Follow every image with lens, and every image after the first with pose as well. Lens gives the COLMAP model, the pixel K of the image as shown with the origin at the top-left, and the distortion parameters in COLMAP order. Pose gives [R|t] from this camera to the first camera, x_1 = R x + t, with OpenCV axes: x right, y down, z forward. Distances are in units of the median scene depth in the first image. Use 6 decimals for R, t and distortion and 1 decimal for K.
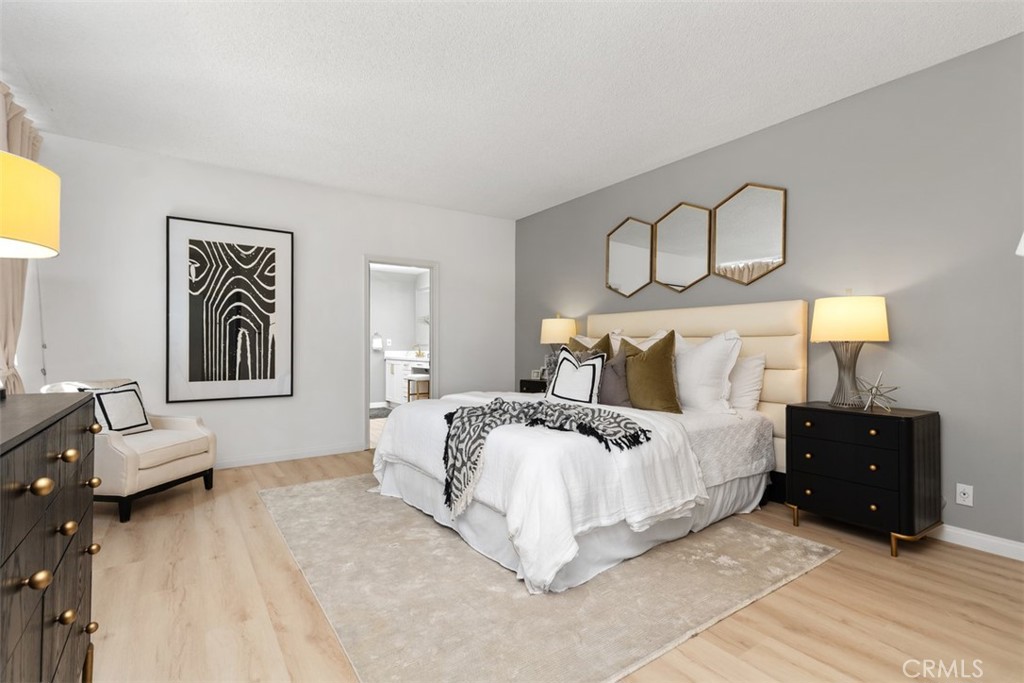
lens RADIAL K [[467.4, 0, 512.8], [0, 467.4, 341.8], [0, 0, 1]] dist [0.013172, -0.000478]
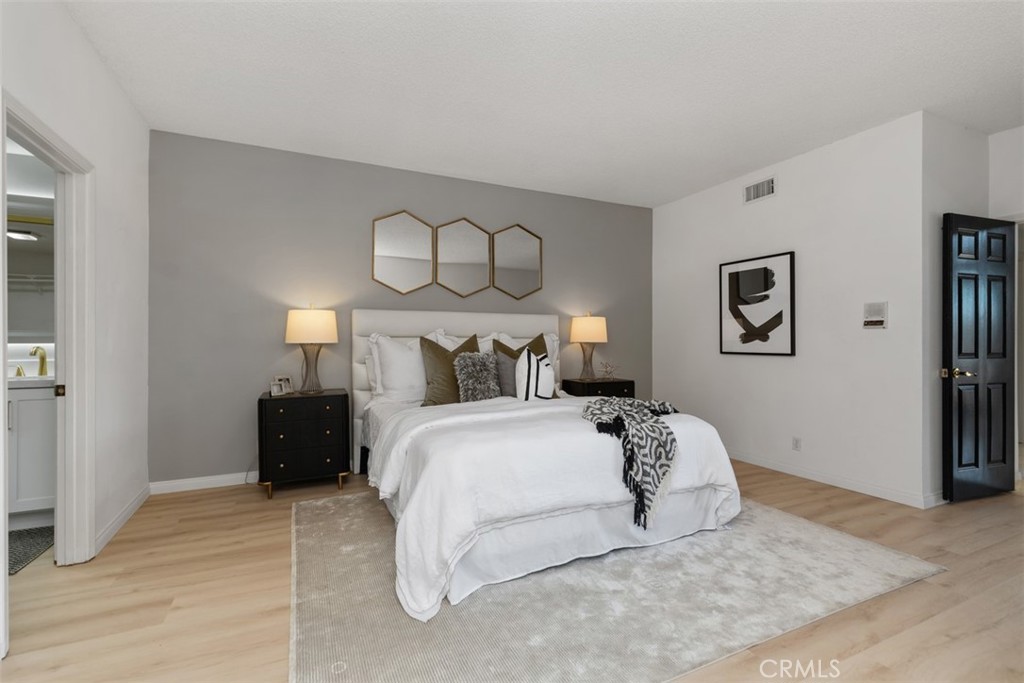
lens RADIAL K [[467.4, 0, 511.3], [0, 467.4, 344.2], [0, 0, 1]] dist [0.013172, -0.000478]
pose [[0.174325, 0.004171, 0.984679, -0.763071], [-0.006988, 0.999971, -0.002999, 0.005911], [-0.984663, -0.006358, 0.174349, 0.756365]]
